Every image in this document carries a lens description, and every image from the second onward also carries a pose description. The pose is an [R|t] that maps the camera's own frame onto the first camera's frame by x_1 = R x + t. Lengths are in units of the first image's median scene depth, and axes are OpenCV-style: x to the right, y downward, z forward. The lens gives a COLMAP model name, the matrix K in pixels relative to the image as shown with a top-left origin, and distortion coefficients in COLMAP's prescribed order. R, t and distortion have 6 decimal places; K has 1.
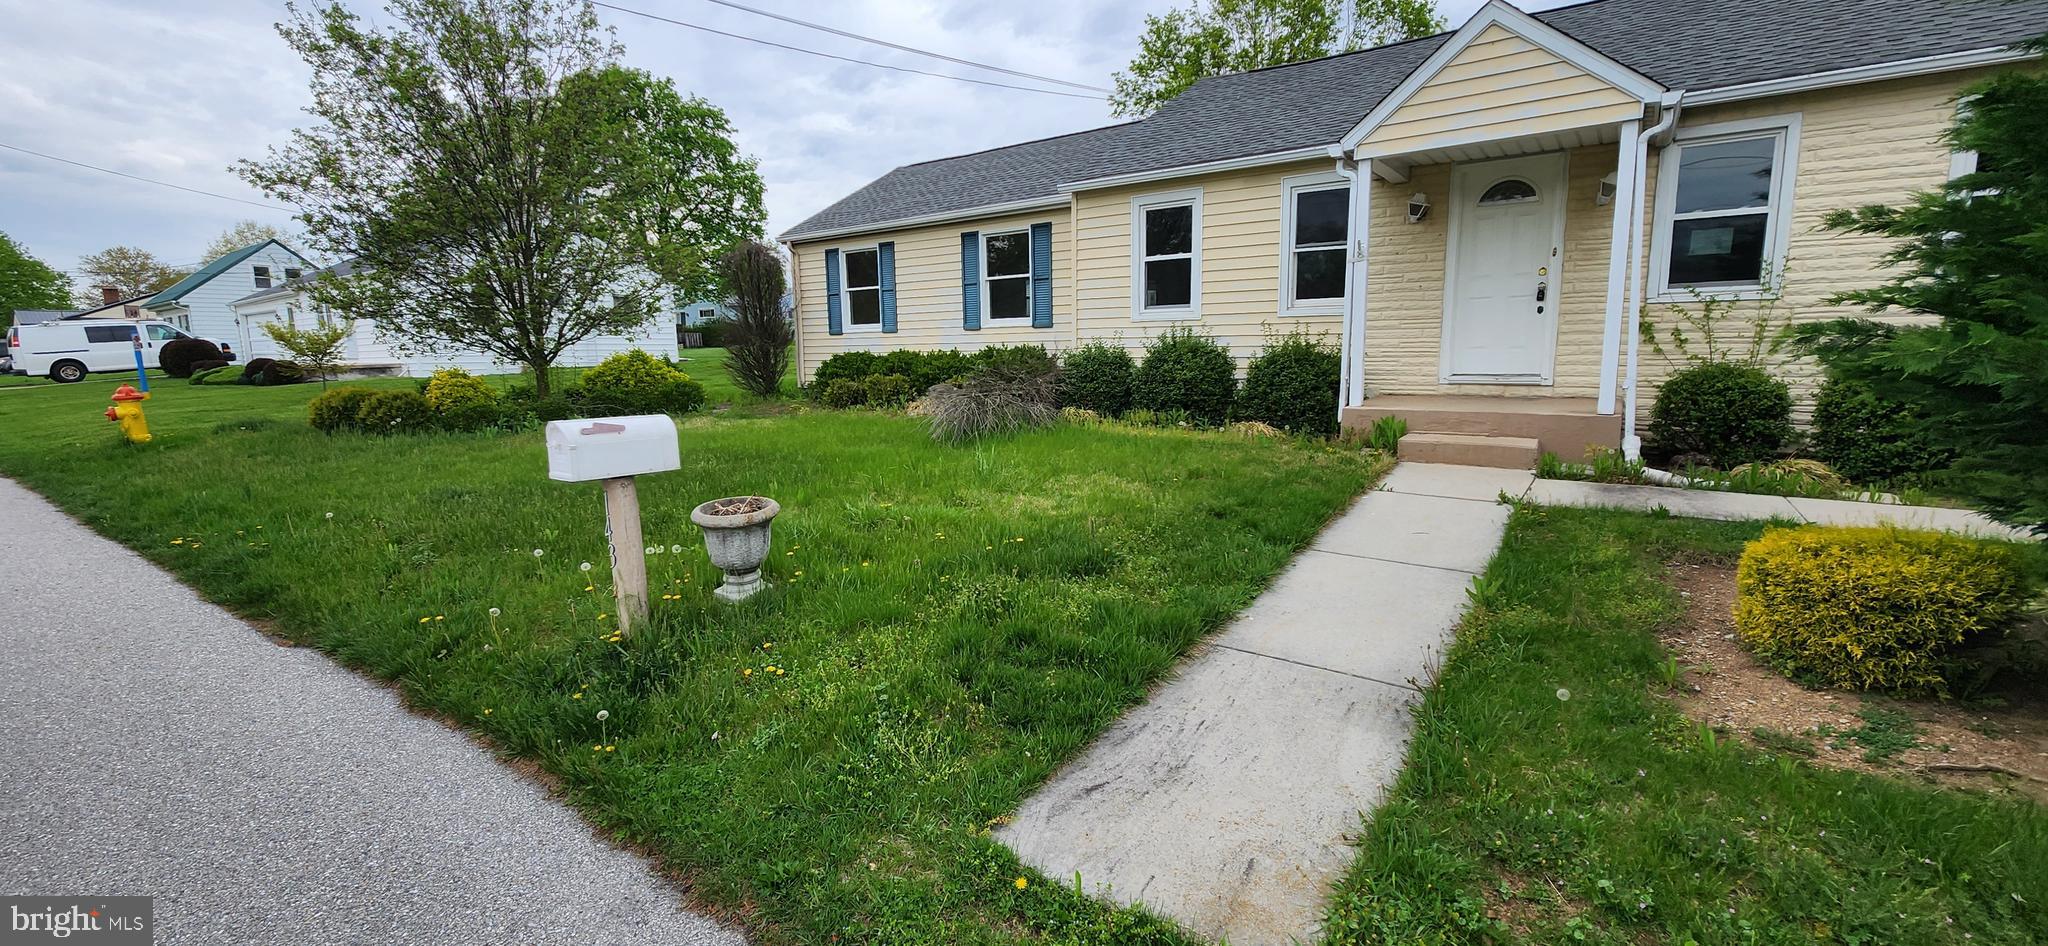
lens RADIAL K [[830.8, 0, 1020.0], [0, 830.8, 471.3], [0, 0, 1]] dist [0.000265, -0.002438]
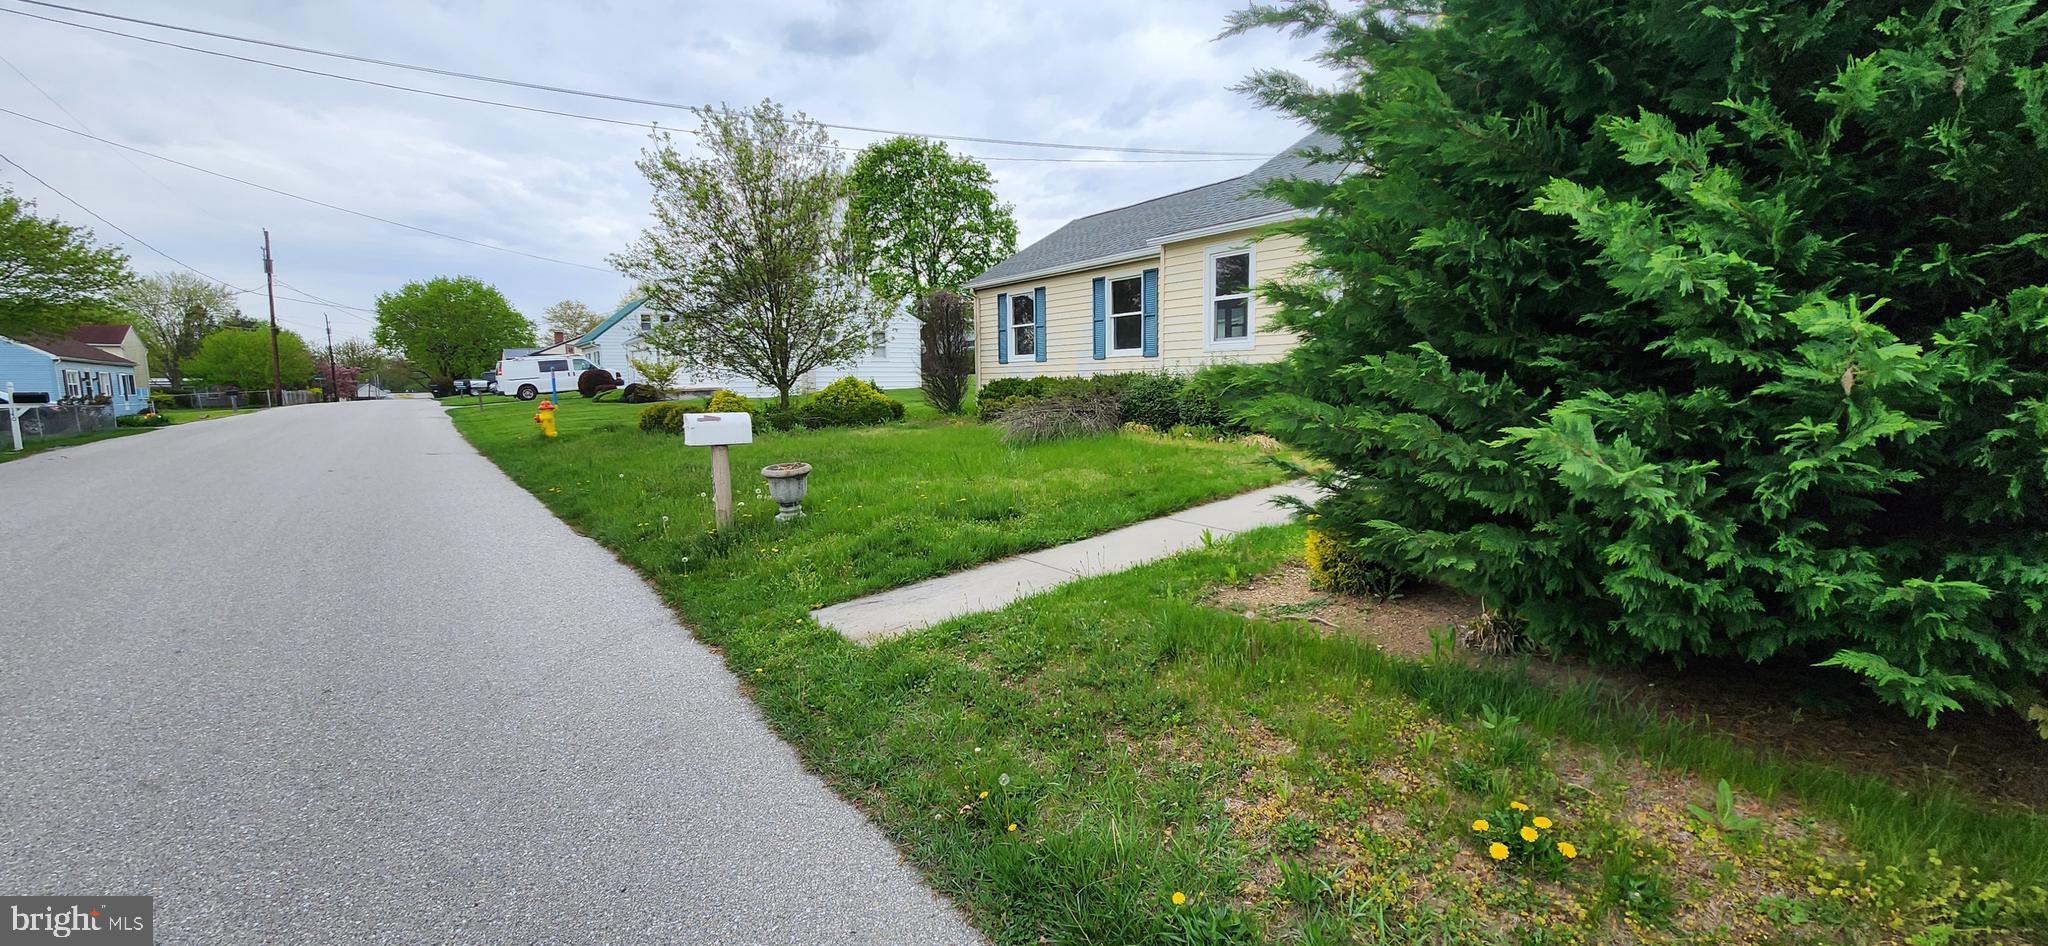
lens RADIAL K [[830.8, 0, 1033.0], [0, 830.8, 476.7], [0, 0, 1]] dist [0.000265, -0.002438]
pose [[0.951052, 0.032621, -0.307305, 0.206374], [-0.039391, 0.999098, -0.015850, 0.020534], [0.306511, 0.027179, 0.951479, -0.149798]]
